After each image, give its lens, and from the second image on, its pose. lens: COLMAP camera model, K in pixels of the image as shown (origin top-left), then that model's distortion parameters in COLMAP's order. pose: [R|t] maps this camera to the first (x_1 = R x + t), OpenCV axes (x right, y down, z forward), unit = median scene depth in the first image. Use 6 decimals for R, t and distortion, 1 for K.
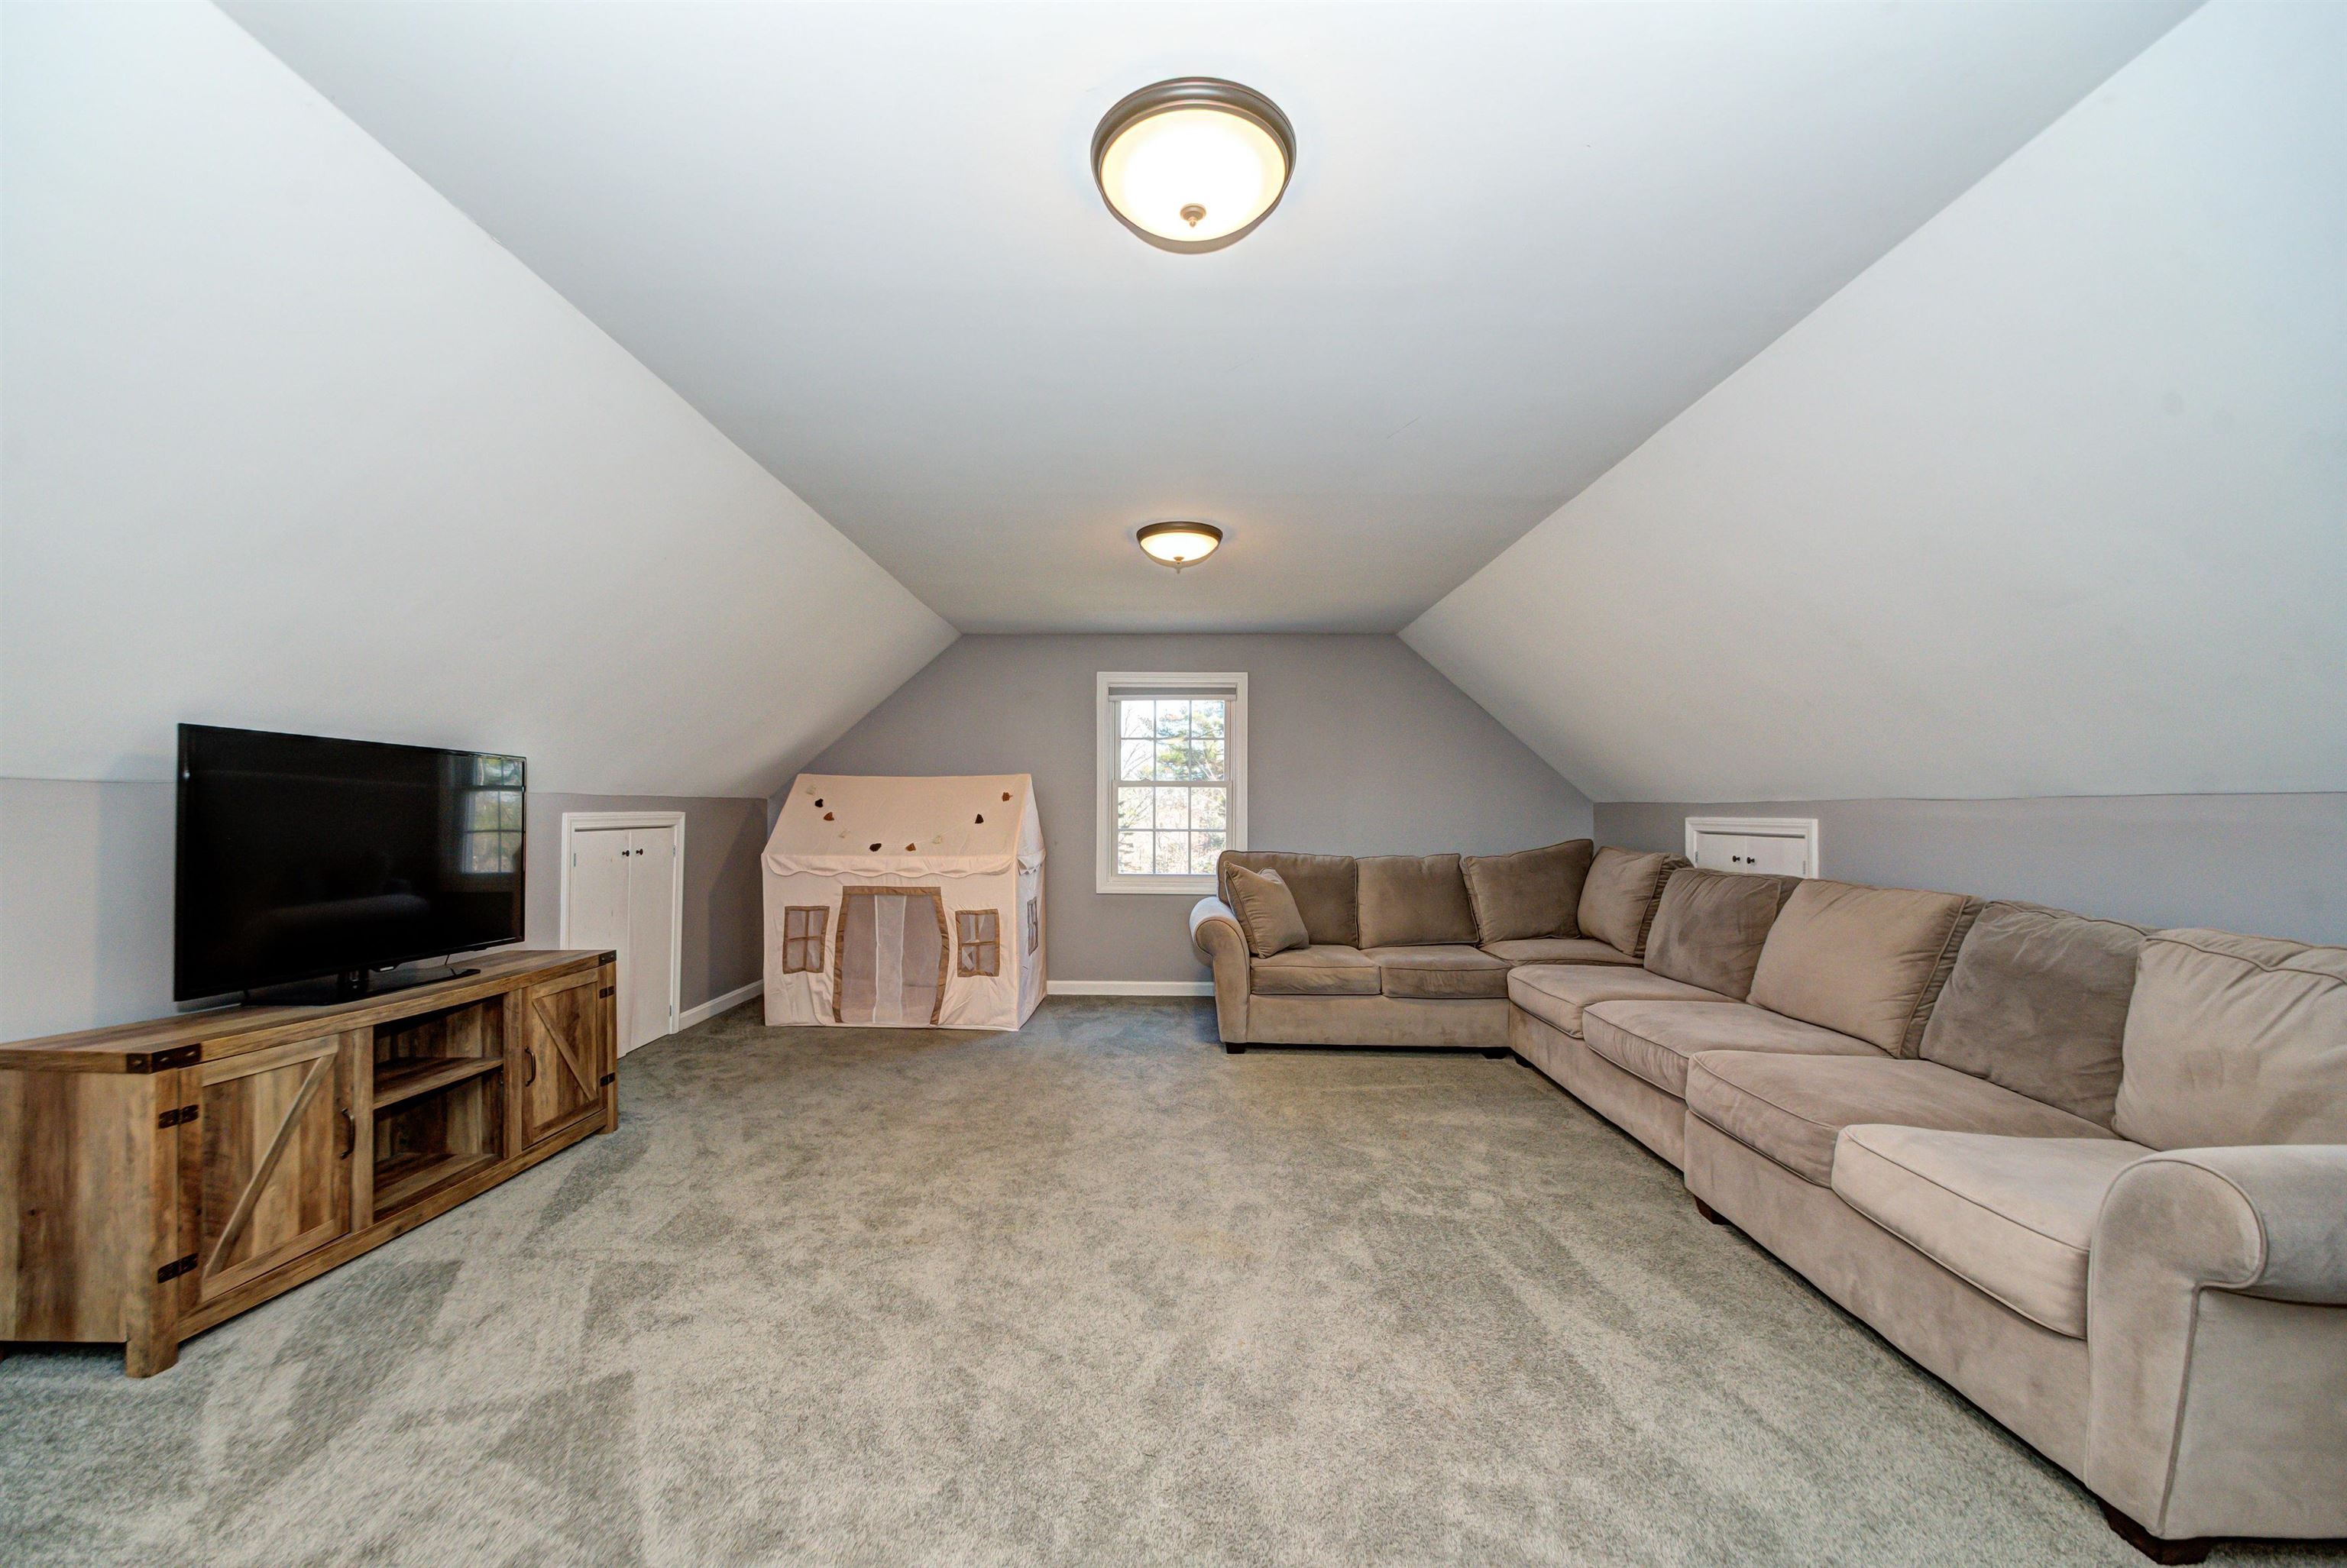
lens RADIAL K [[951.7, 0, 1176.8], [0, 951.7, 813.4], [0, 0, 1]] dist [0.008839, -0.008530]
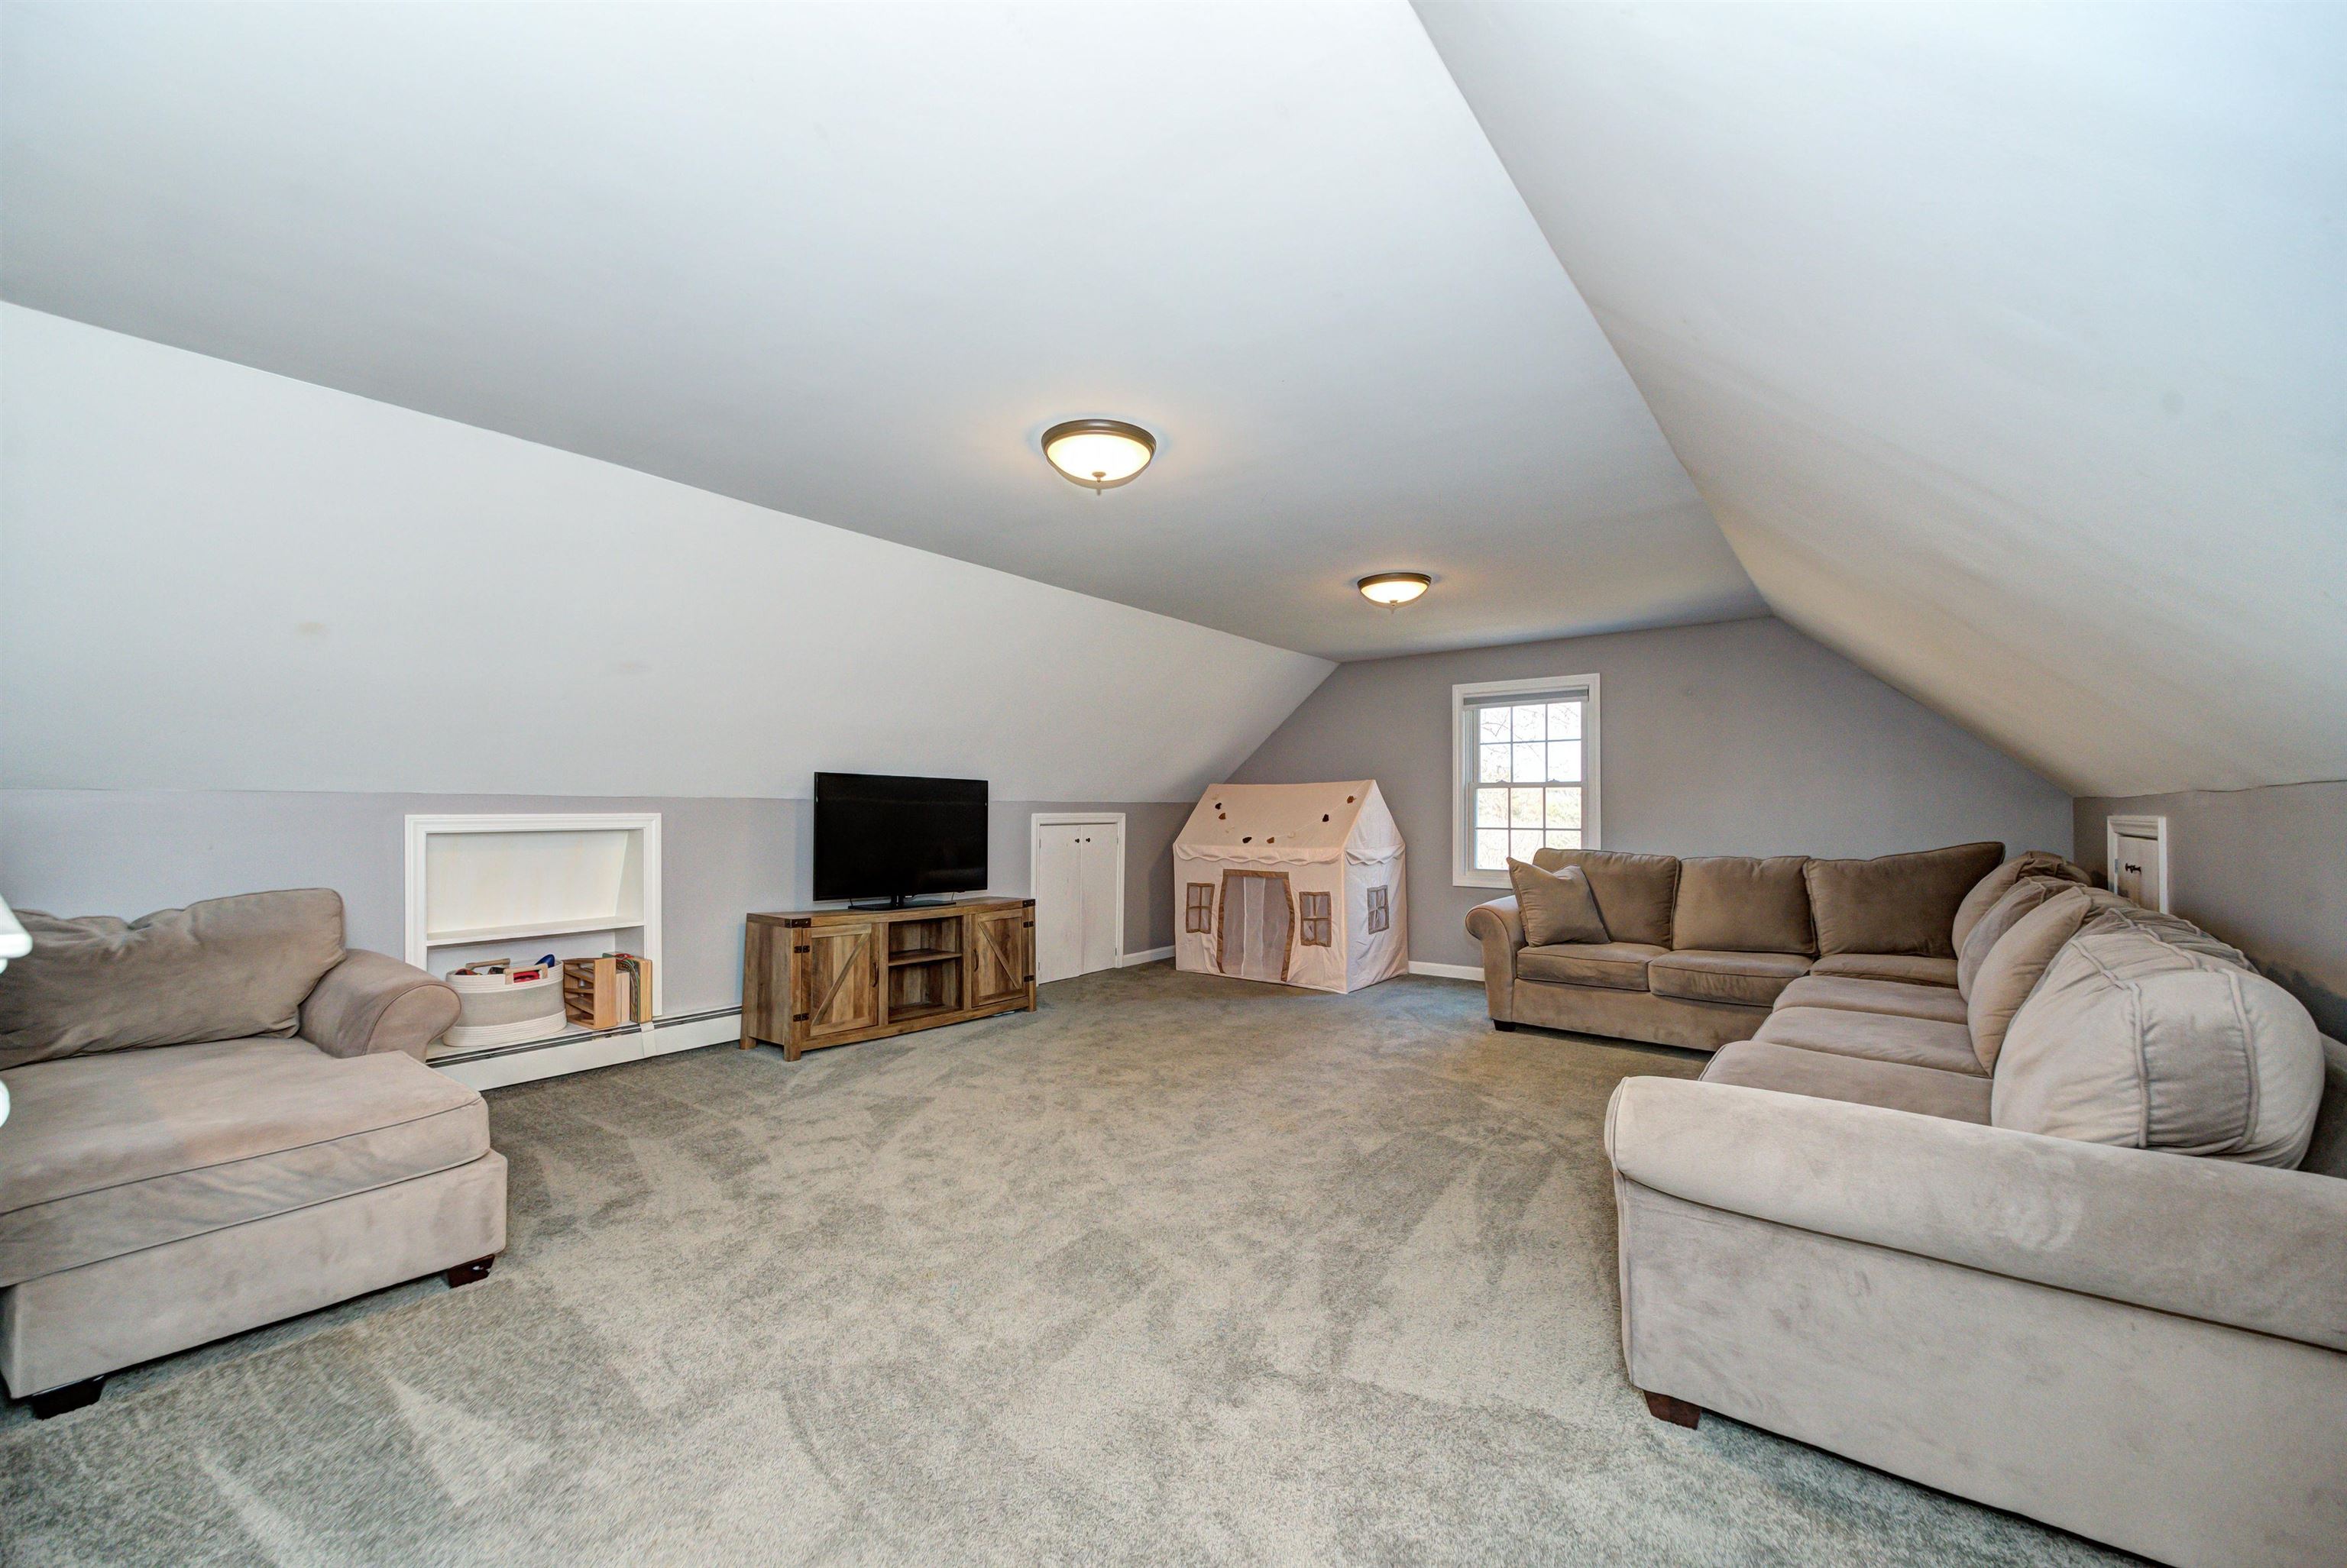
lens RADIAL K [[999.8, 0, 1173.5], [0, 999.8, 784.0], [0, 0, 1]] dist [0.001177, 0.000013]
pose [[0.797444, -0.020765, -0.603036, 0.617144], [0.003059, 0.999534, -0.030373, 0.001135], [0.603386, 0.022376, 0.797135, -0.208726]]
